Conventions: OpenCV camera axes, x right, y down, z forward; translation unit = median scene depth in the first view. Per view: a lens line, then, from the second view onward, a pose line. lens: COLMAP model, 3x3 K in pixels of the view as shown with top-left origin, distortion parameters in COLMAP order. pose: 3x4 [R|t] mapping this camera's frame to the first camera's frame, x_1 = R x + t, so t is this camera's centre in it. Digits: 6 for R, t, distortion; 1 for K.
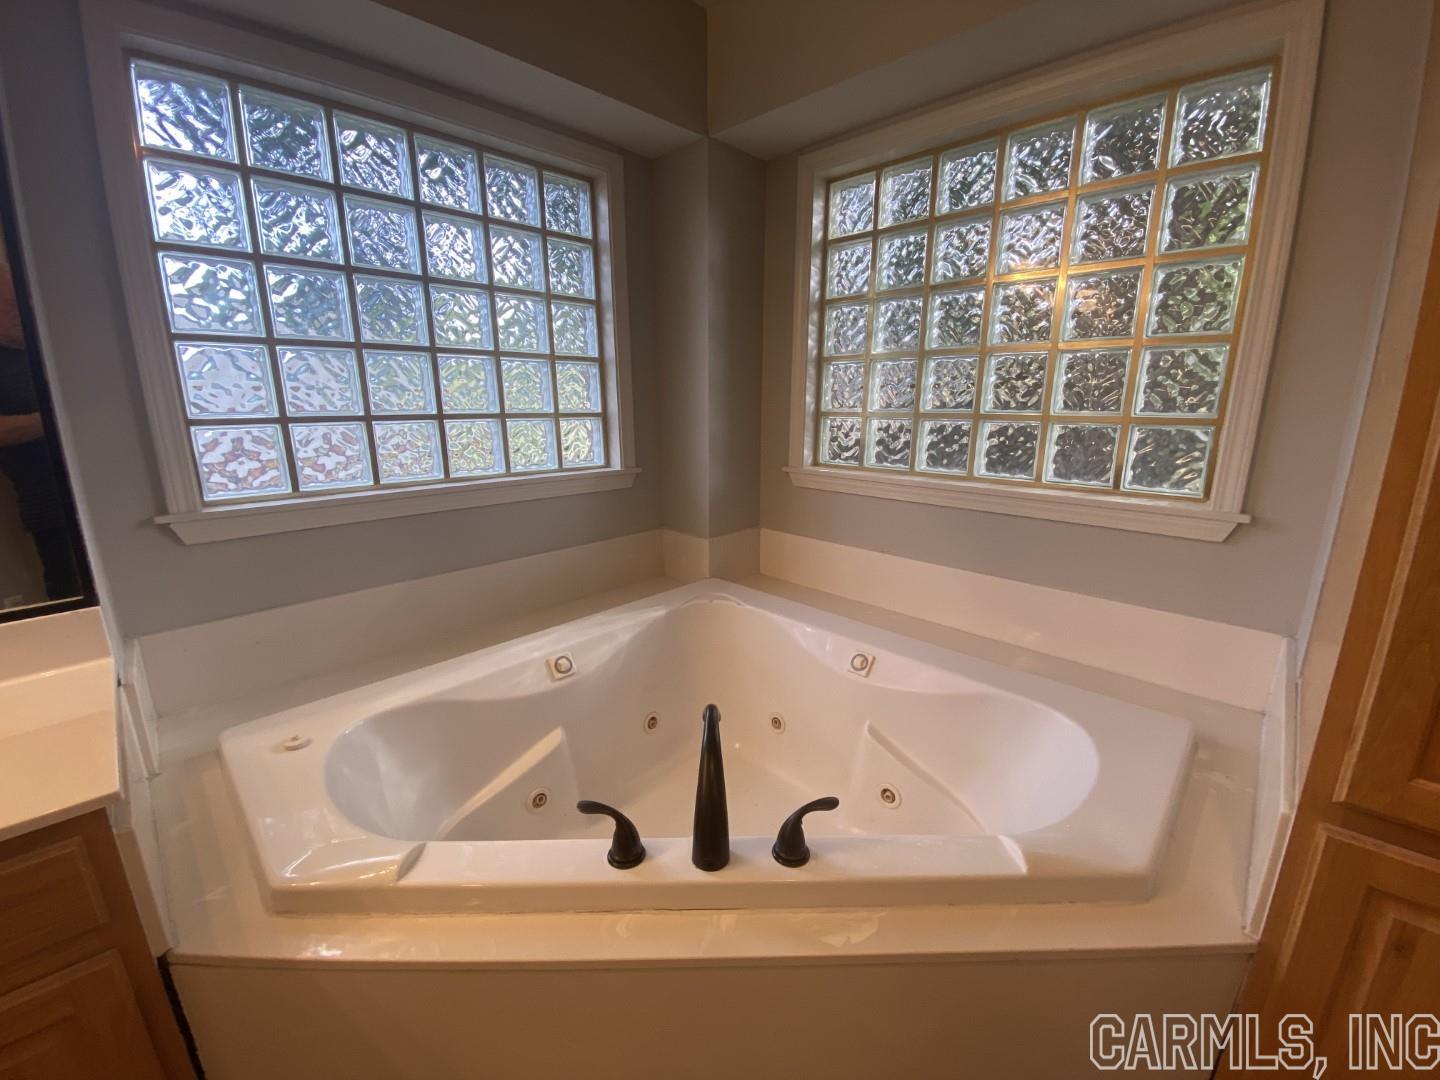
lens RADIAL K [[609.4, 0, 724.1], [0, 609.4, 537.2], [0, 0, 1]] dist [-0.020689, -0.002064]
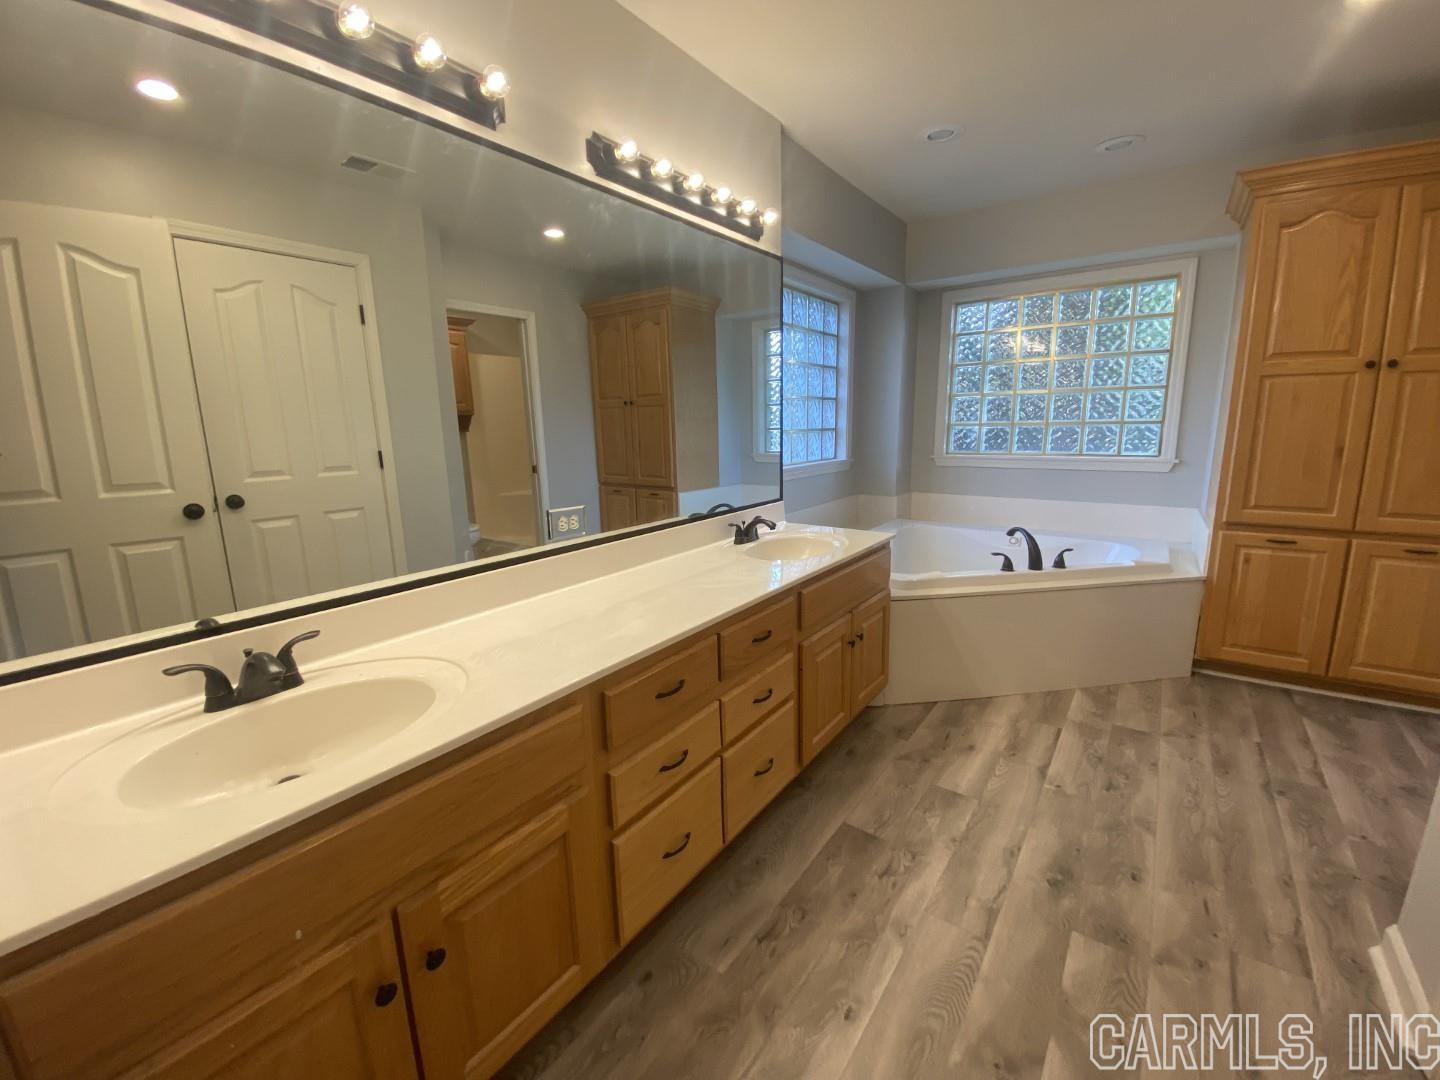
lens RADIAL K [[609.4, 0, 716.5], [0, 609.4, 532.8], [0, 0, 1]] dist [-0.020689, -0.002064]
pose [[0.991351, -0.036890, 0.125947, -1.632447], [0.044777, 0.997171, -0.060371, 0.410017], [-0.123363, 0.065488, 0.990198, -1.456526]]
